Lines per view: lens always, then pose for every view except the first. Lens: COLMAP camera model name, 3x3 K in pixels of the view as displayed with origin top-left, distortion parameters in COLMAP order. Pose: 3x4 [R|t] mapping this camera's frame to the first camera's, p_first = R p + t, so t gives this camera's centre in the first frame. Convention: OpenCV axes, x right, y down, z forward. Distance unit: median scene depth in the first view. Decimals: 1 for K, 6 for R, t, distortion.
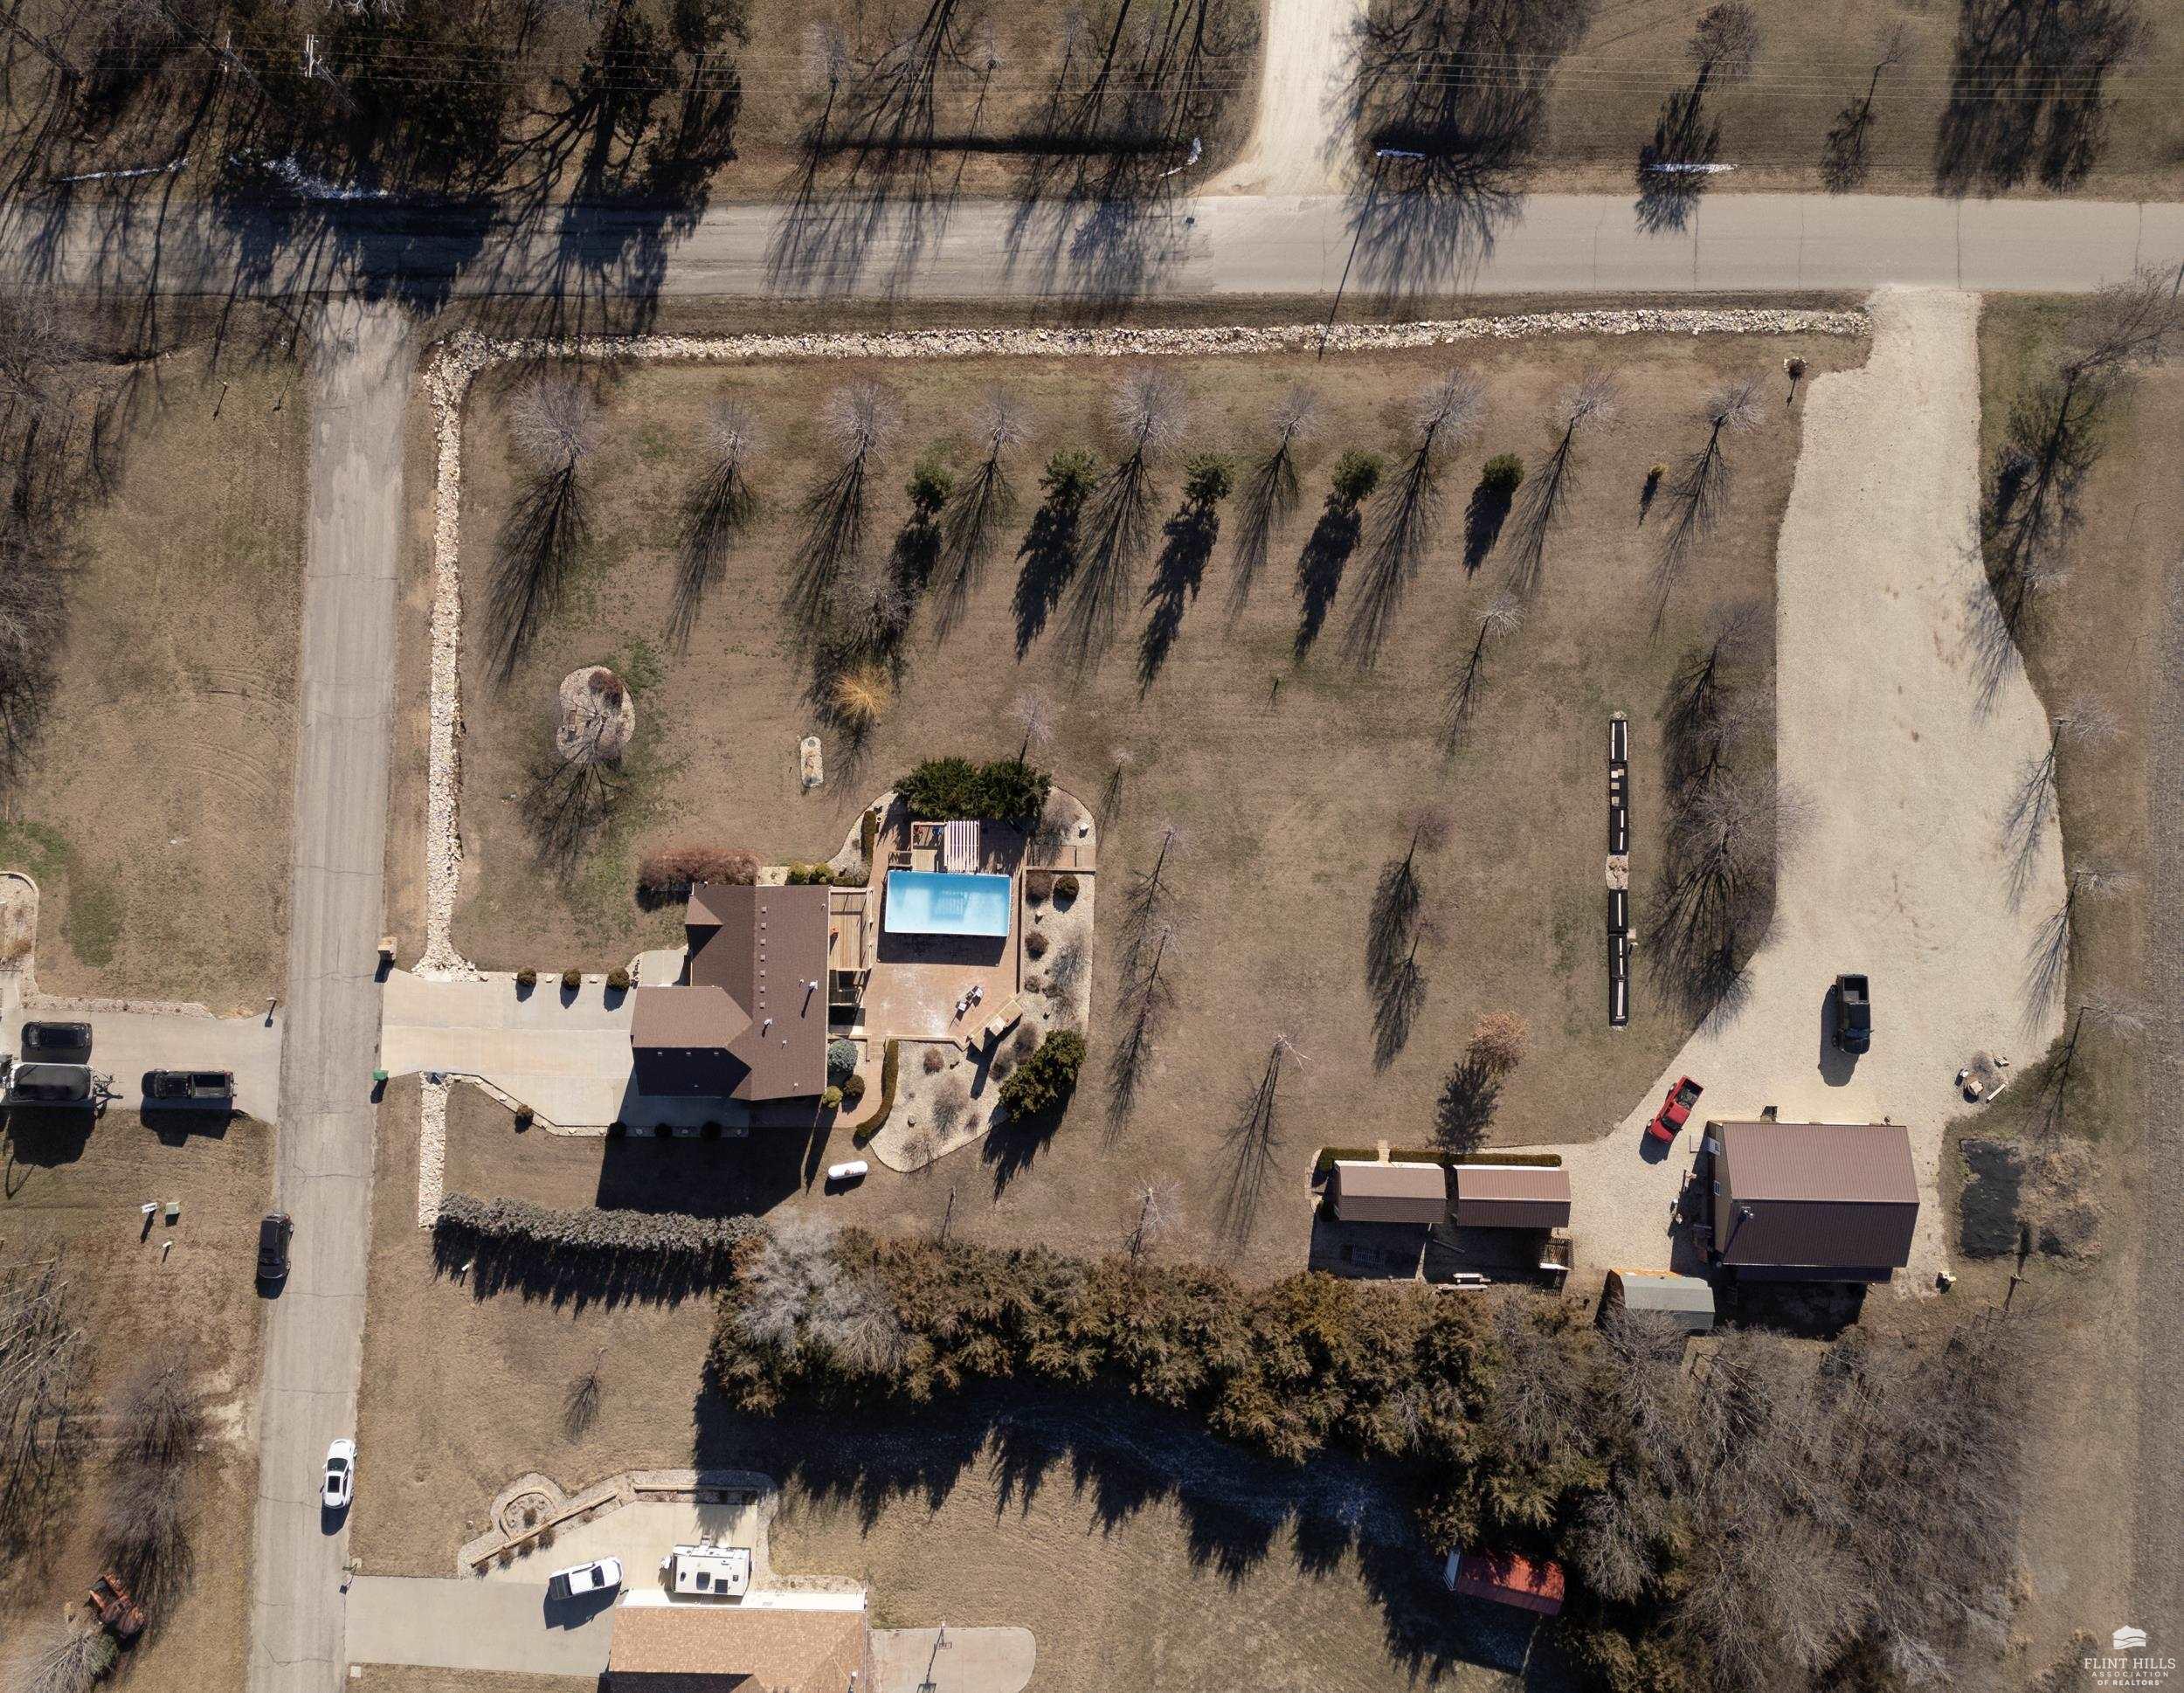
lens RADIAL K [[1547.0, 0, 970.4], [0, 1547.0, 802.6], [0, 0, 1]] dist [0.074299, -0.063037]
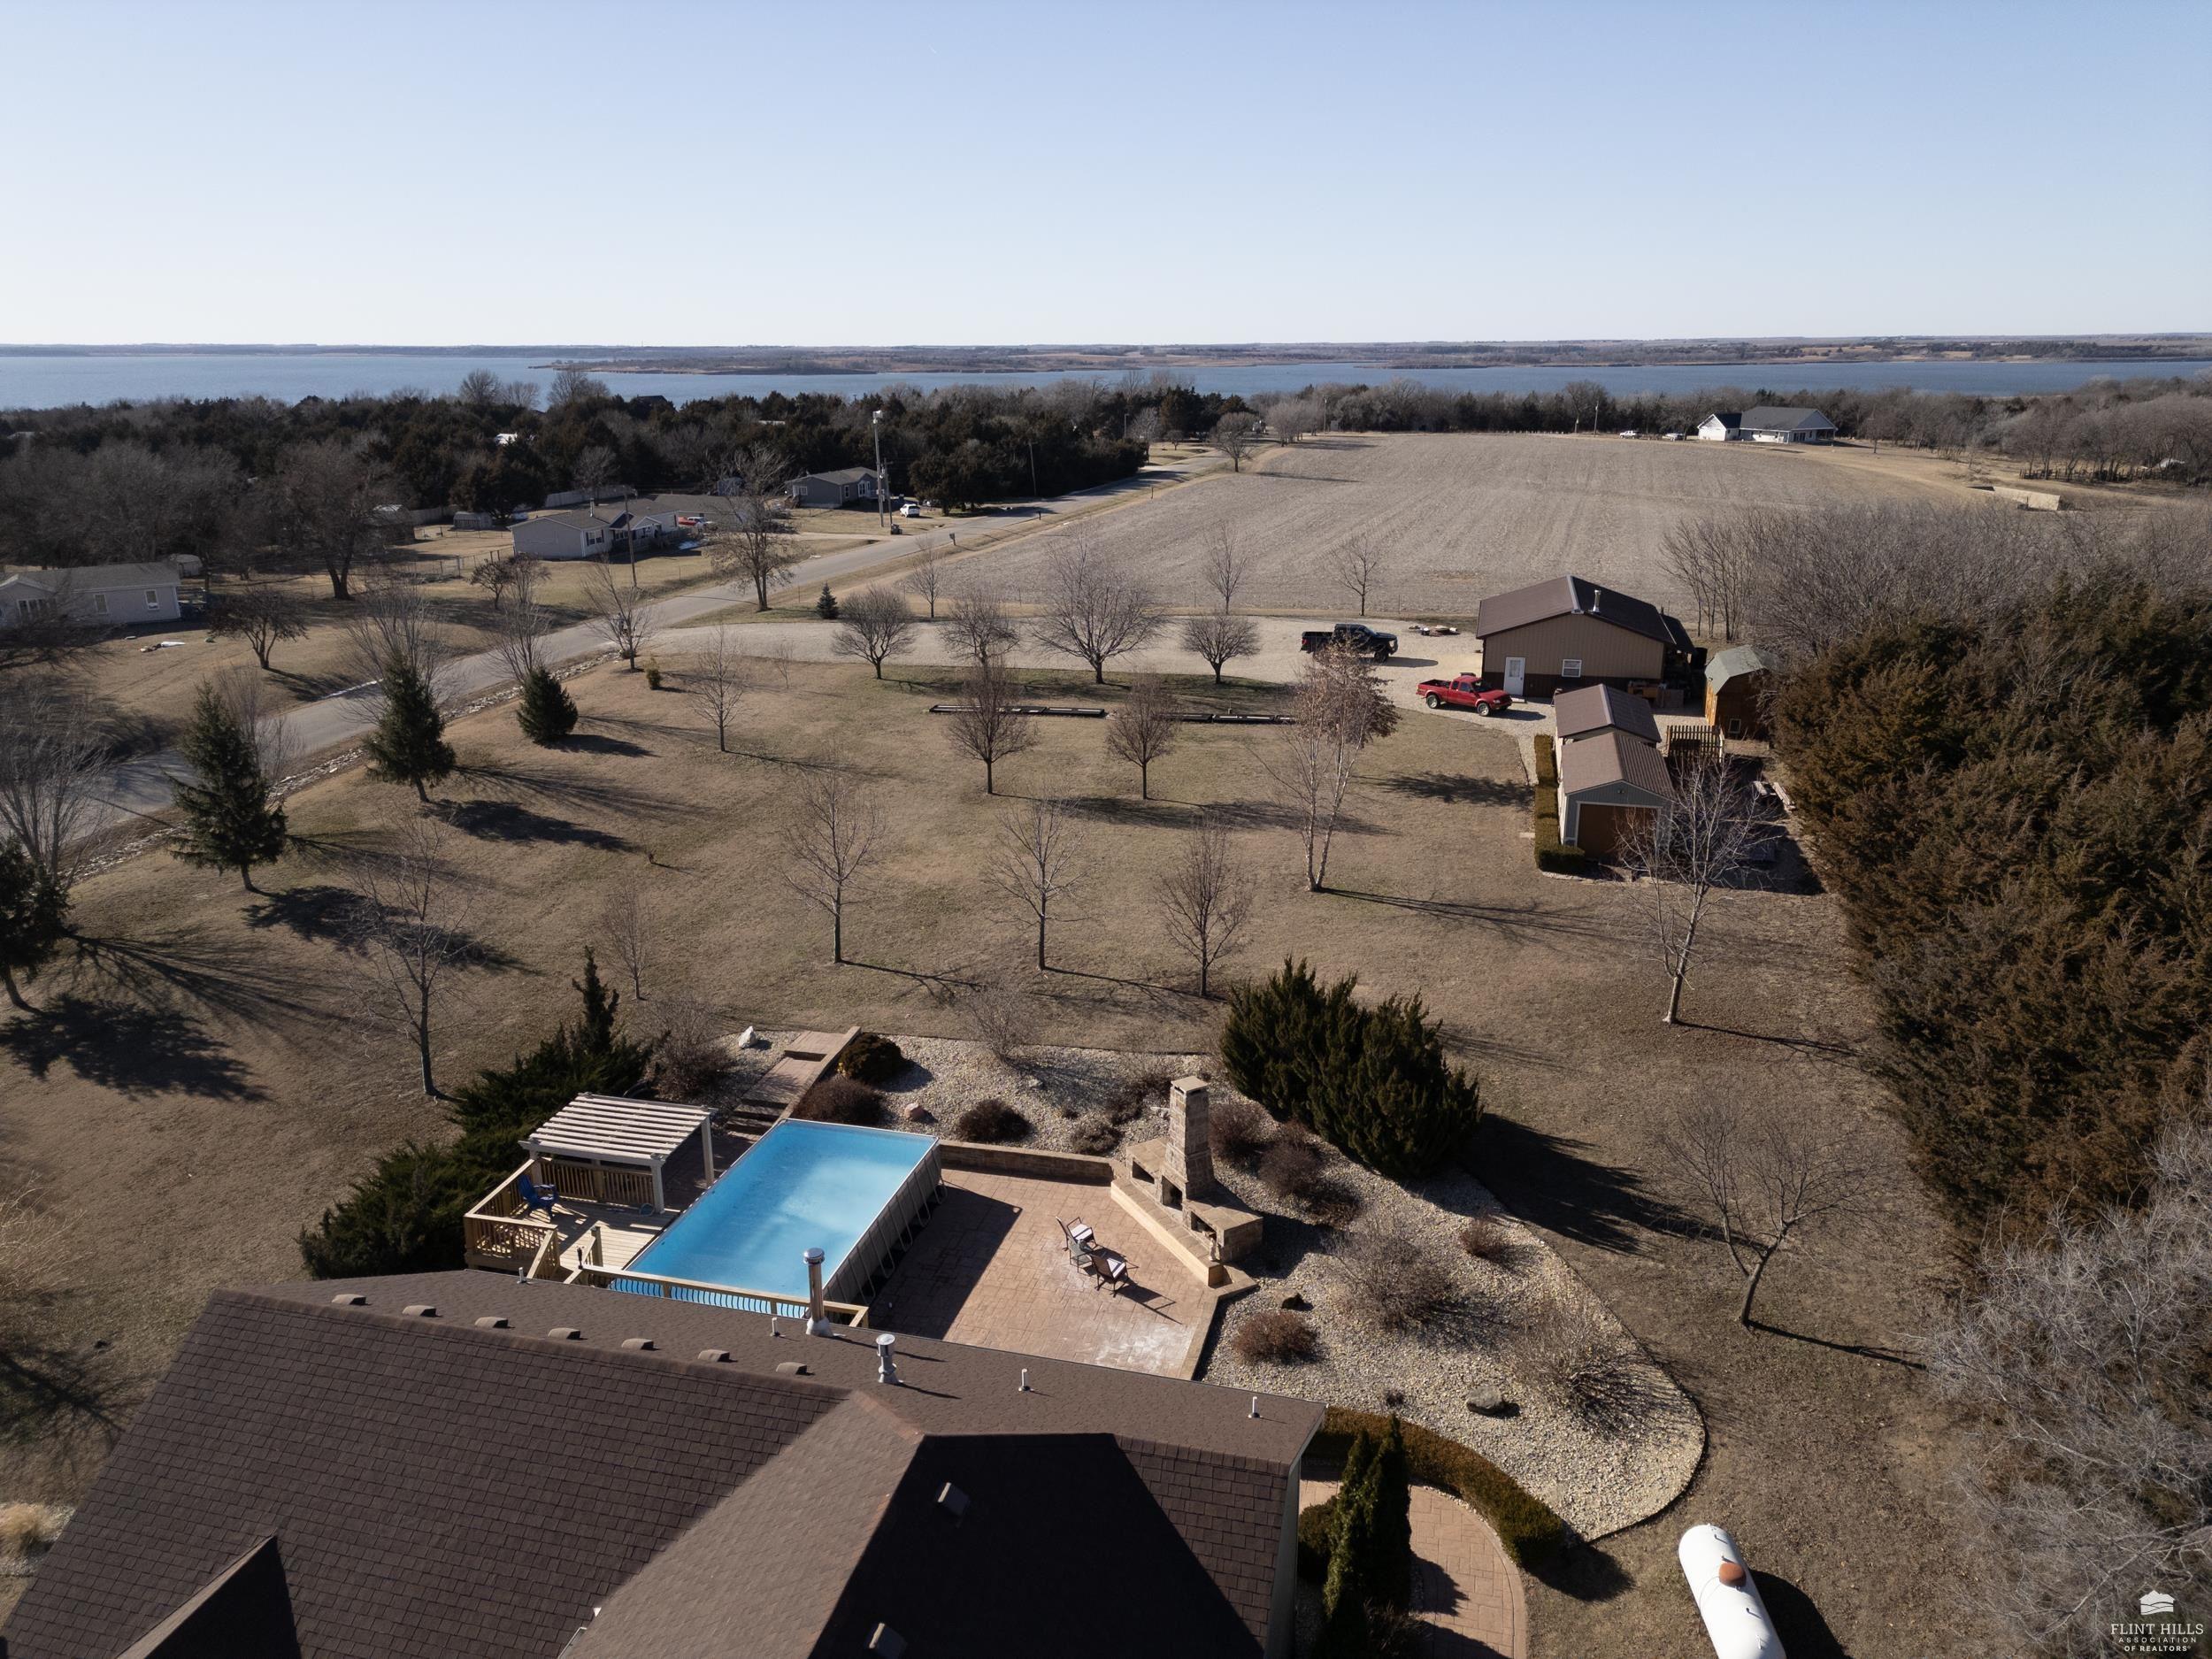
lens RADIAL K [[1539.0, 0, 1102.9], [0, 1539.0, 823.3], [0, 0, 1]] dist [0.073685, -0.068102]
pose [[0.232997, -0.281853, 0.930737, -0.264169], [0.972477, 0.068060, -0.222835, 0.192423], [-0.000540, 0.957041, 0.289953, 0.830689]]
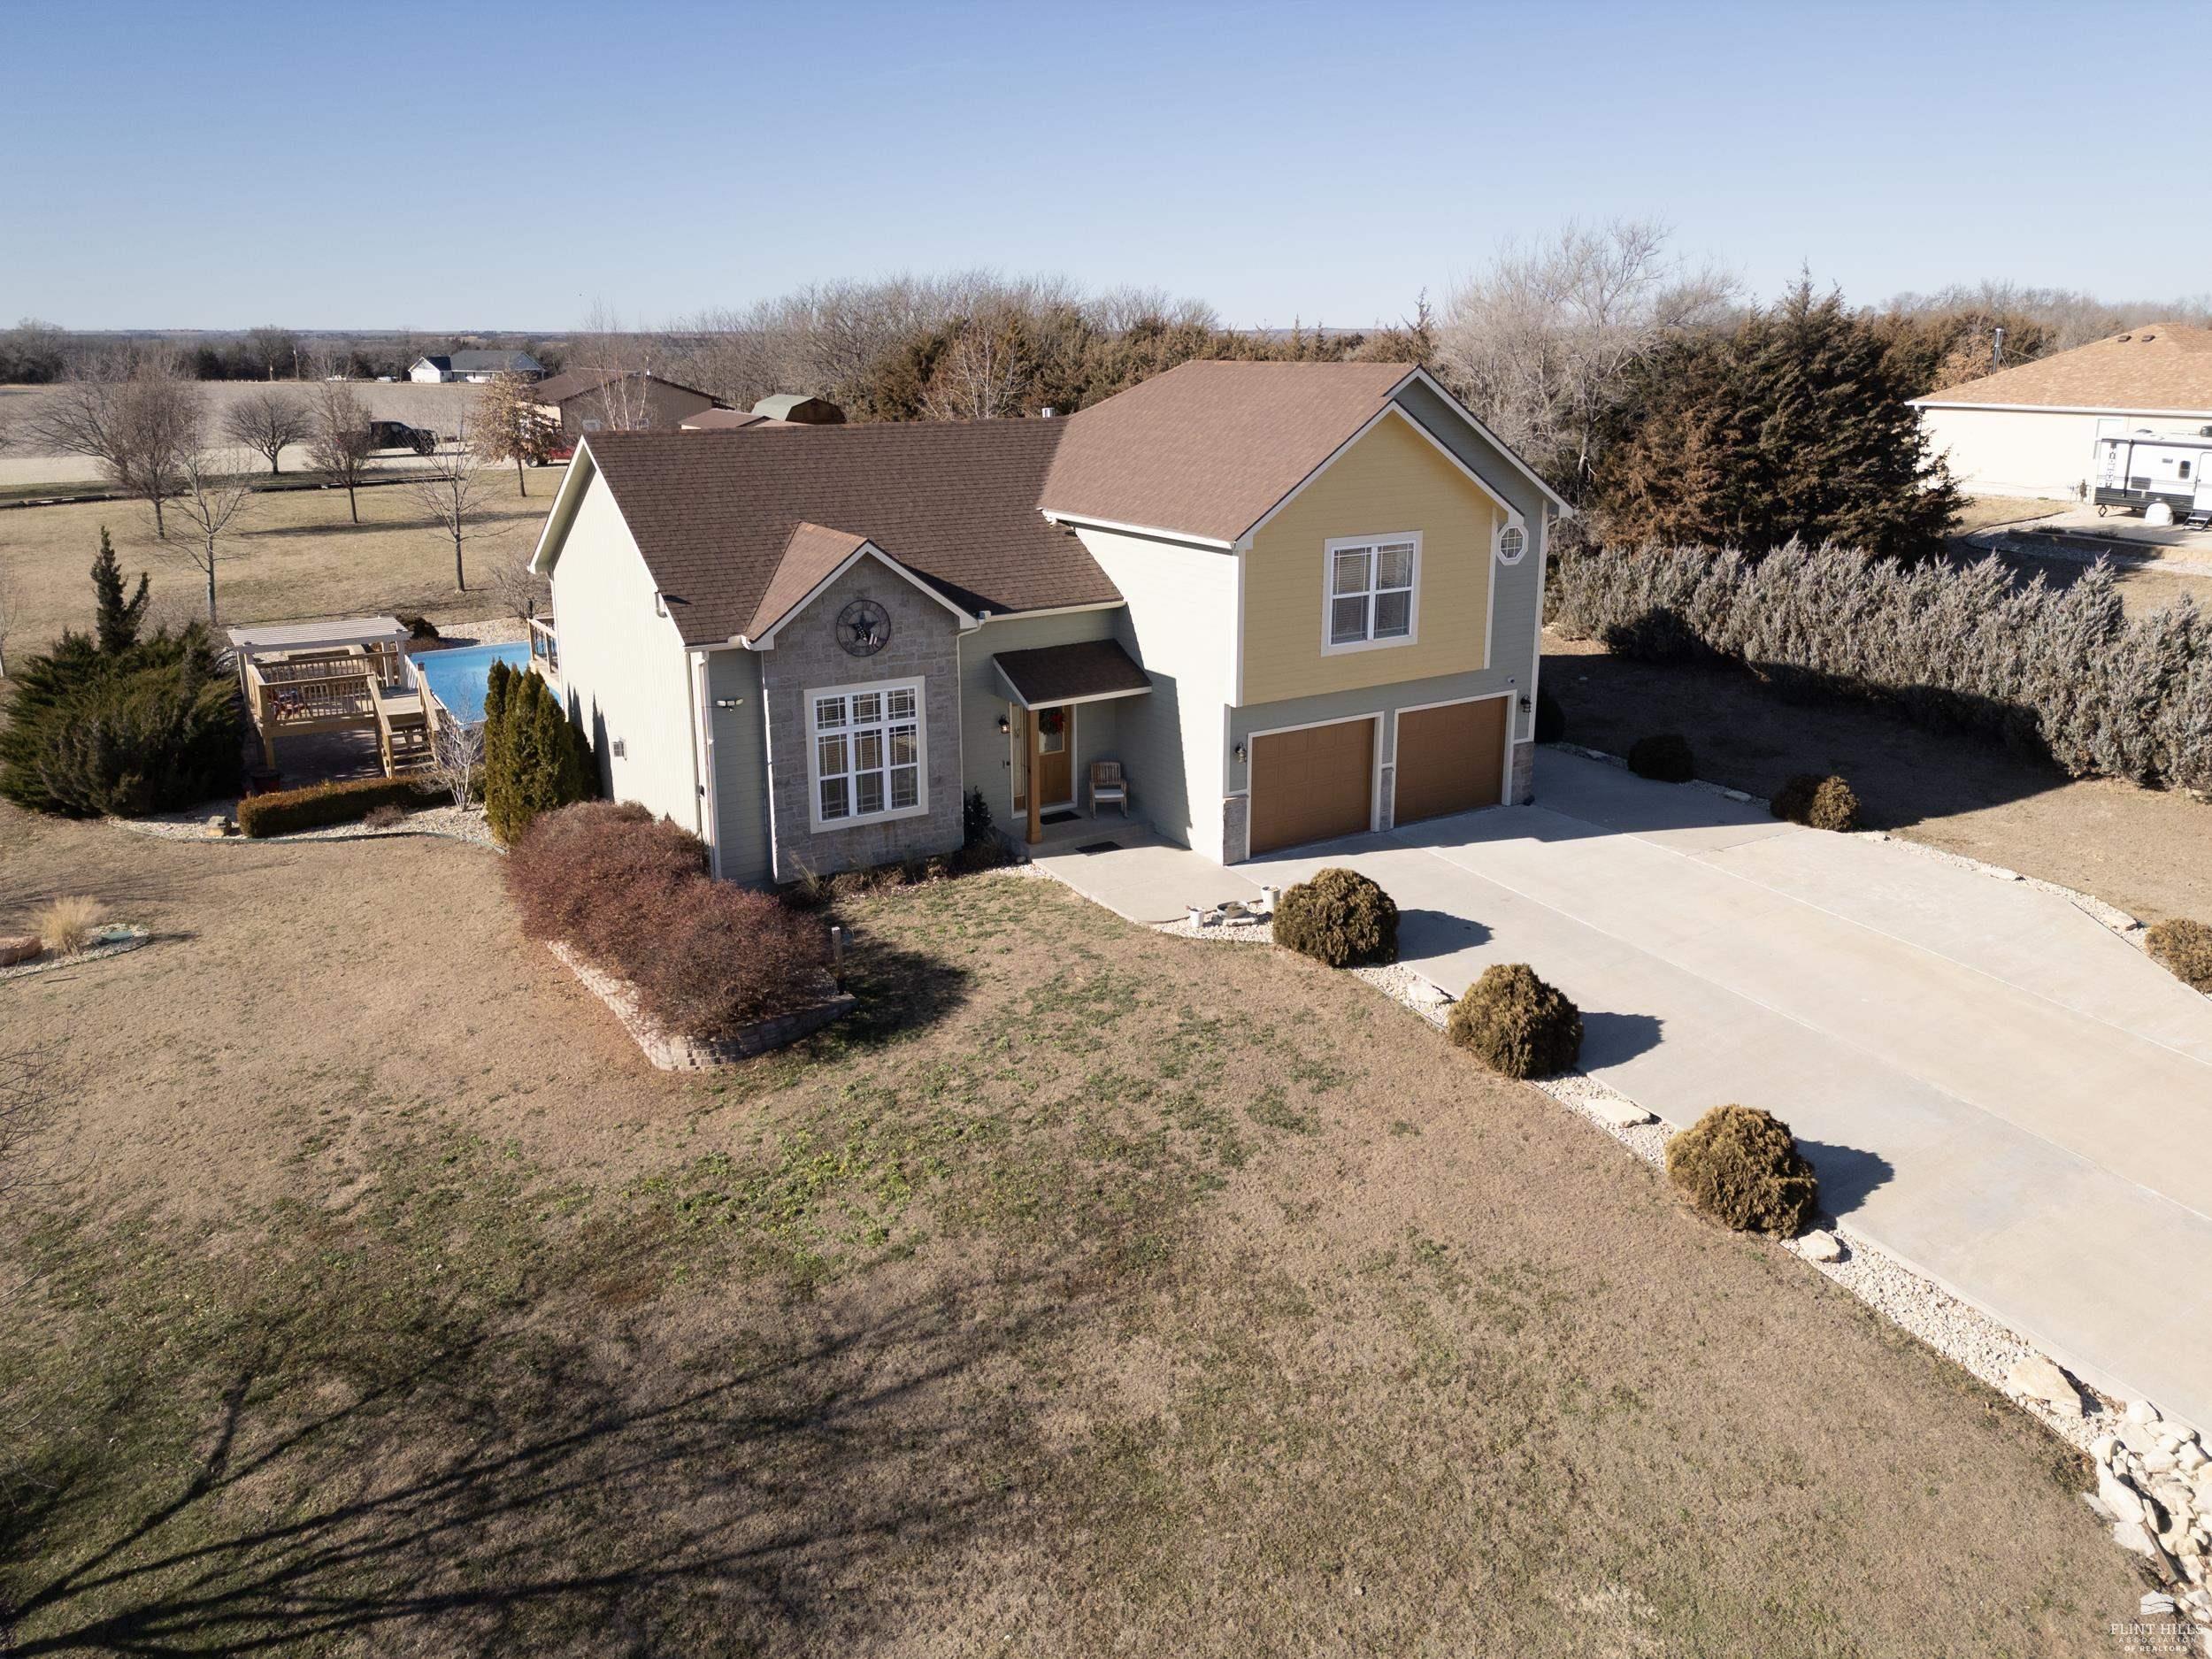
lens RADIAL K [[1571.6, 0, 1100.6], [0, 1571.6, 801.7], [0, 0, 1]] dist [0.028036, -0.000880]
pose [[-0.539702, -0.232420, 0.809137, -0.365791], [0.841826, -0.157092, 0.516382, -0.010288], [0.007091, 0.959845, 0.280440, 0.927553]]
